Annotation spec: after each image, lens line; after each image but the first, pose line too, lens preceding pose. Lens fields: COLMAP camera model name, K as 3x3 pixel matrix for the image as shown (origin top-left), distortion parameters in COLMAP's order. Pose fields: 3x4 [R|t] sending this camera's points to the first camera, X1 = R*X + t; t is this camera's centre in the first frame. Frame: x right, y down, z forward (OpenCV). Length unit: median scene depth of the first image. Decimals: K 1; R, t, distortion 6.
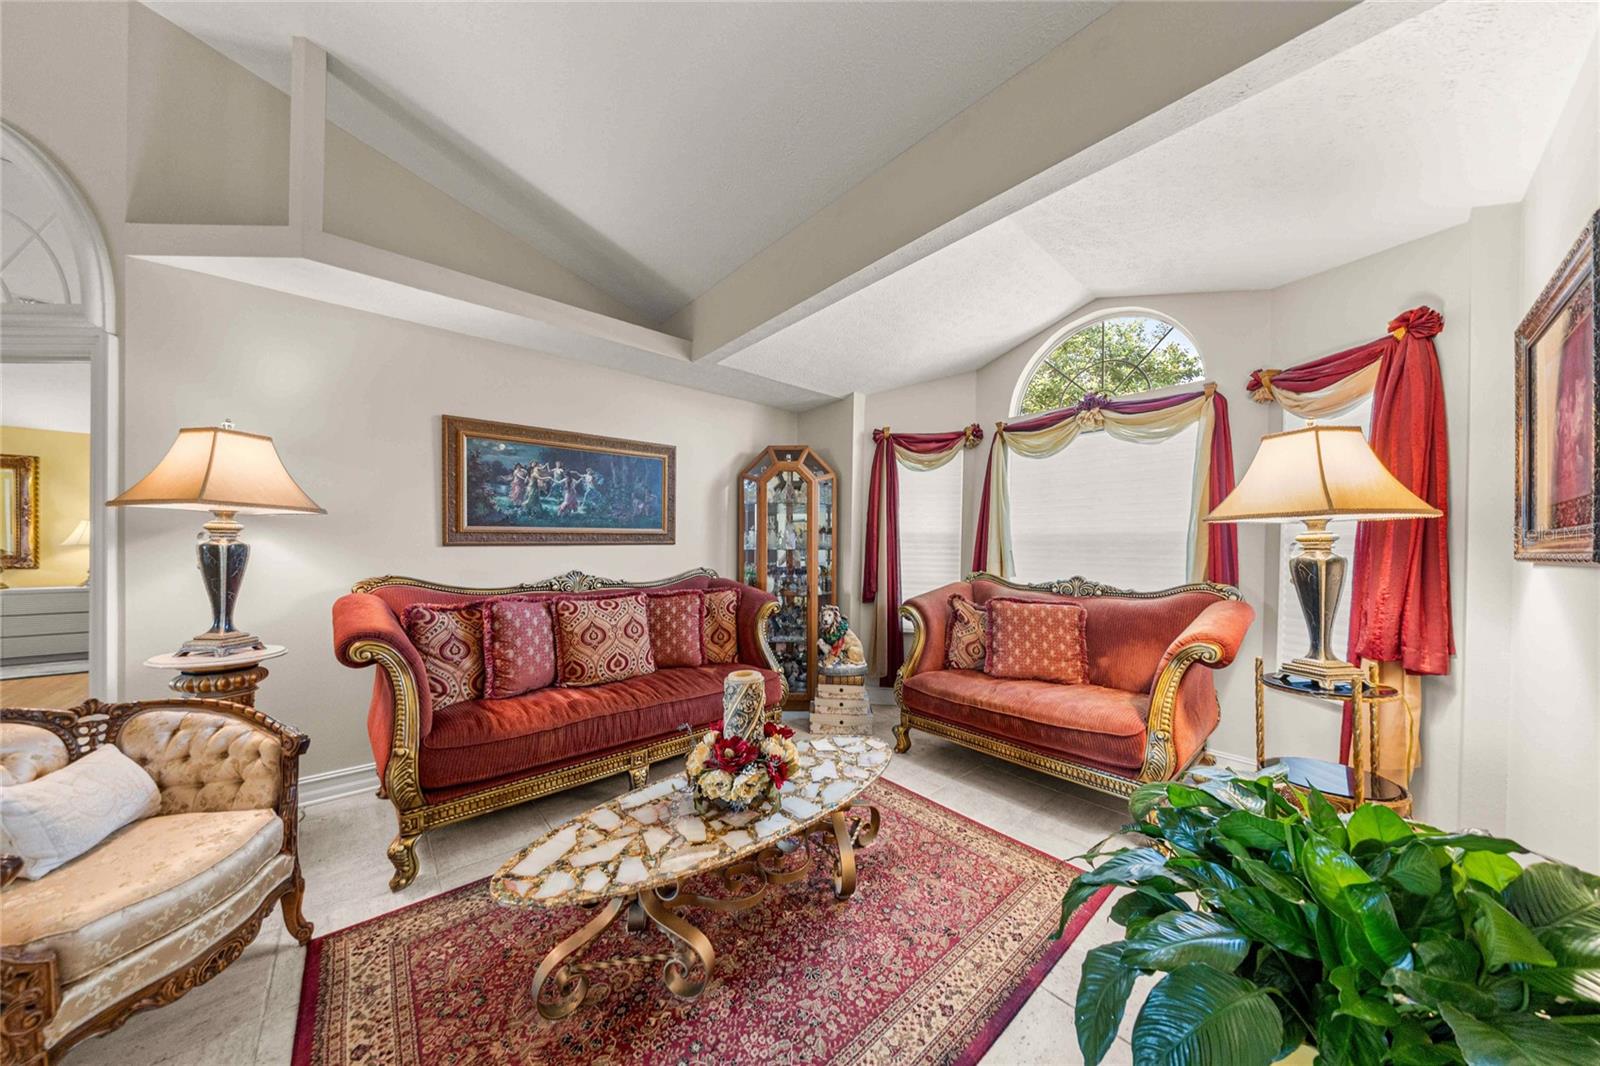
lens RADIAL K [[507.7, 0, 799.3], [0, 507.7, 546.9], [0, 0, 1]] dist [0.022510, -0.010123]
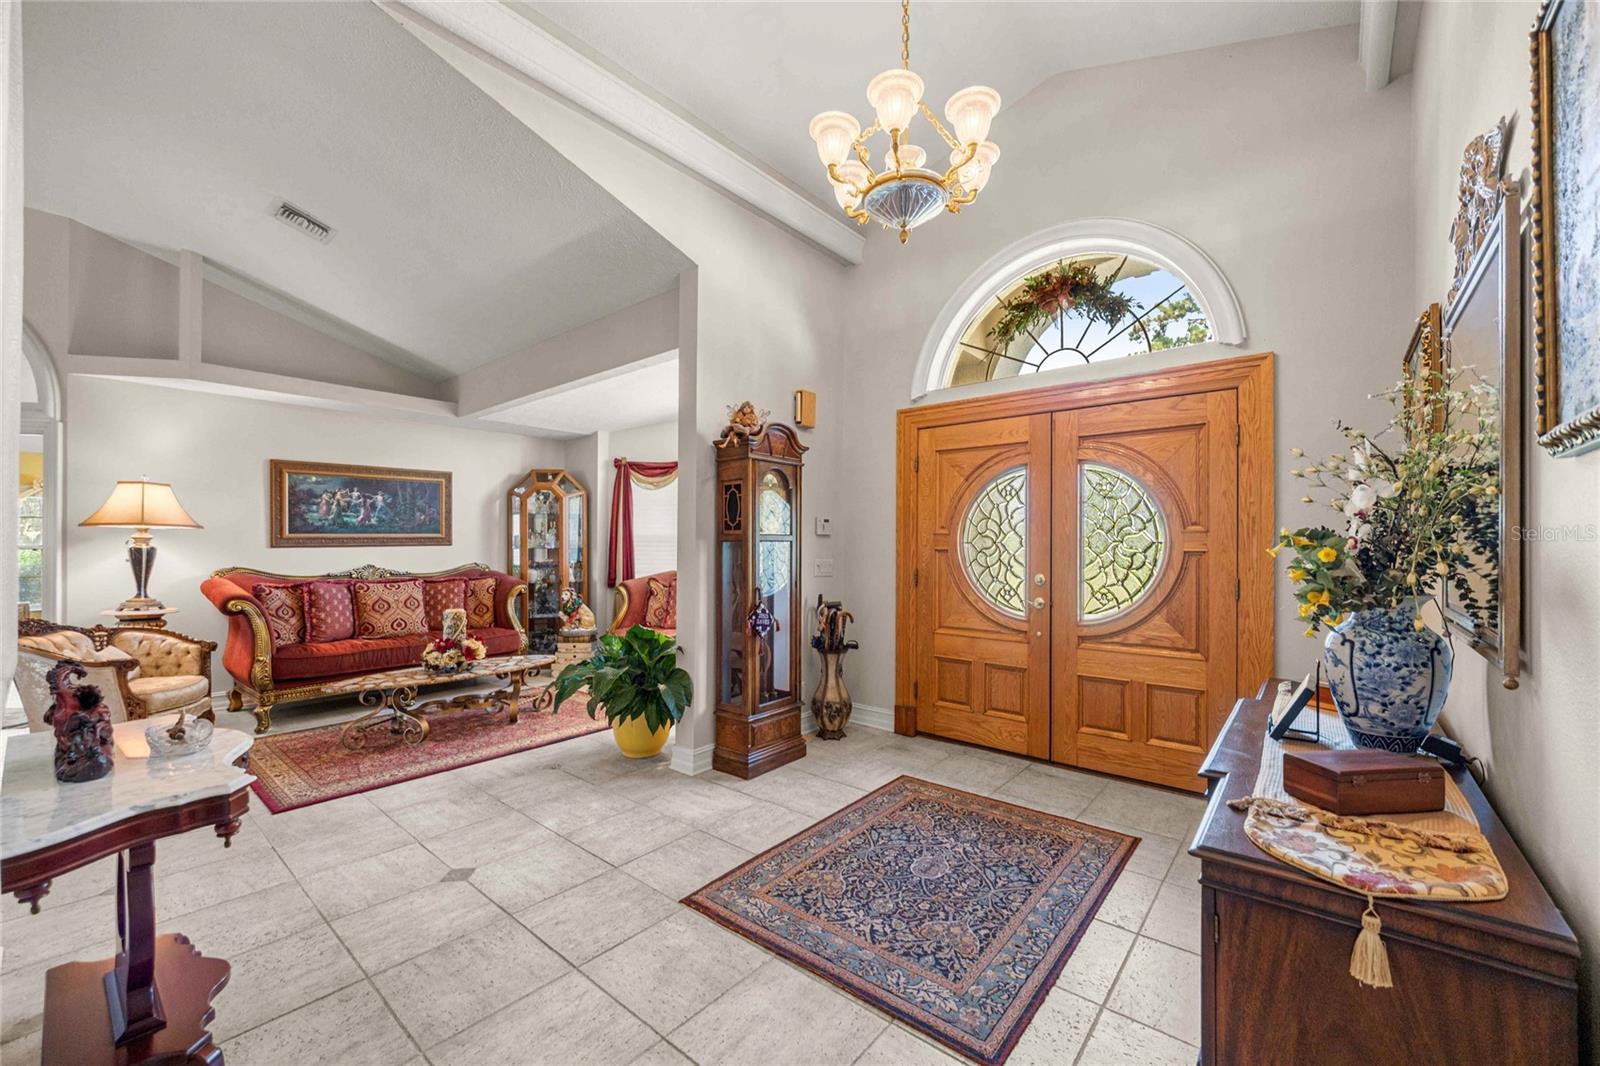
lens RADIAL K [[637.2, 0, 798.4], [0, 637.2, 543.5], [0, 0, 1]] dist [-0.000748, 0.000014]
pose [[0.988135, -0.008423, 0.153358, 0.508510], [0.009456, 0.999937, -0.006008, 0.011479], [-0.153297, 0.007387, 0.988152, -1.013756]]
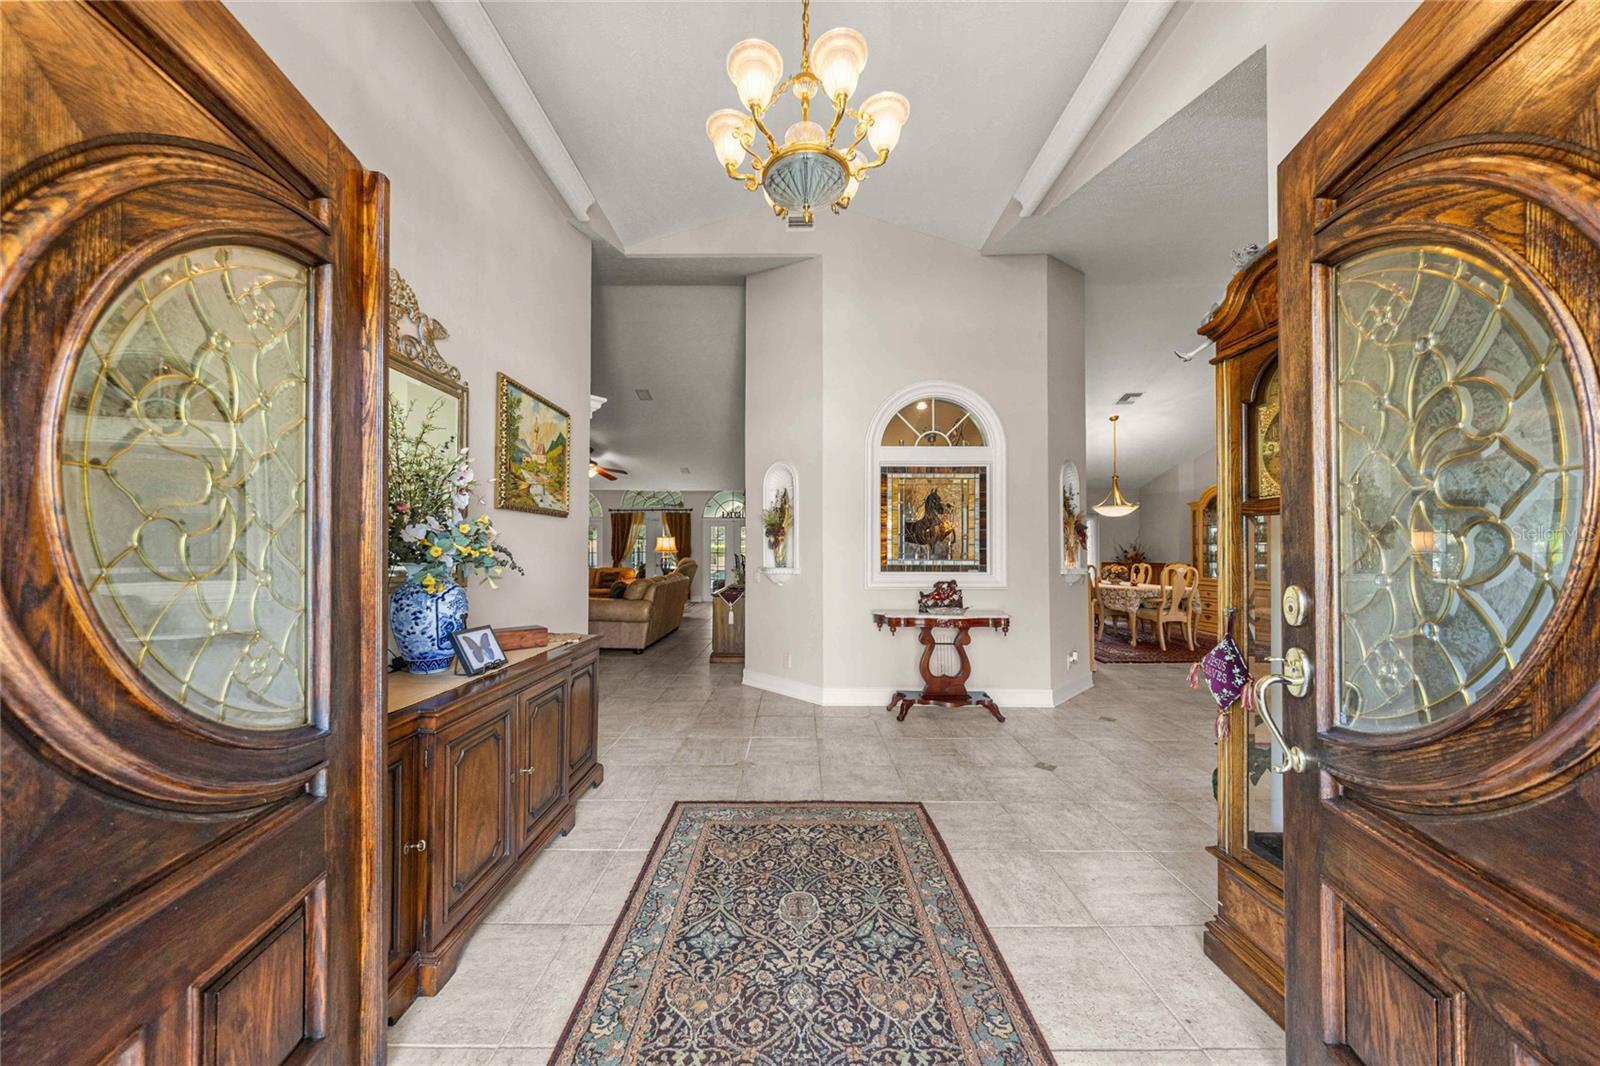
lens RADIAL K [[538.2, 0, 799.9], [0, 538.2, 538.8], [0, 0, 1]] dist [0.000084, -0.000025]
pose [[-0.661547, -0.030571, -0.749280, 1.301164], [-0.016497, 0.999520, -0.026216, 0.041098], [0.749722, -0.004982, -0.661734, 0.248245]]
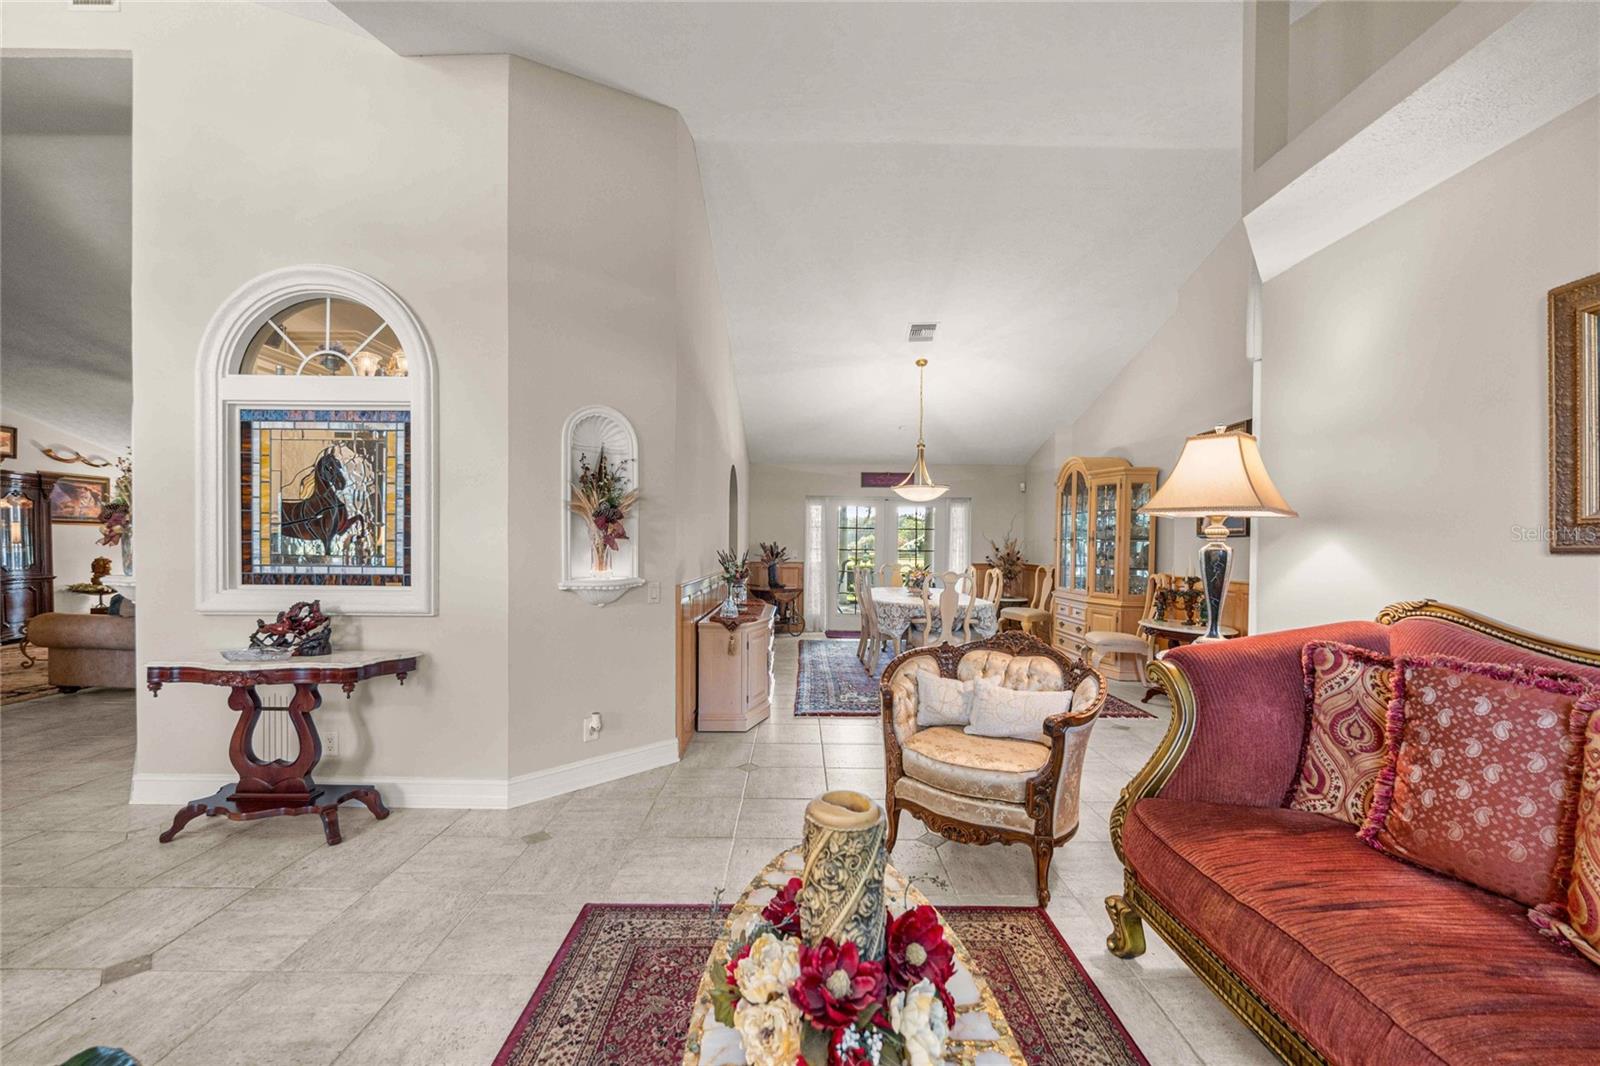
lens RADIAL K [[637.2, 0, 798.4], [0, 637.2, 543.5], [0, 0, 1]] dist [-0.000748, 0.000014]
pose [[-0.653712, -0.016768, -0.756558, 0.236537], [-0.020981, 0.999772, -0.004030, 0.005538], [0.756453, 0.013239, -0.653915, 0.826087]]
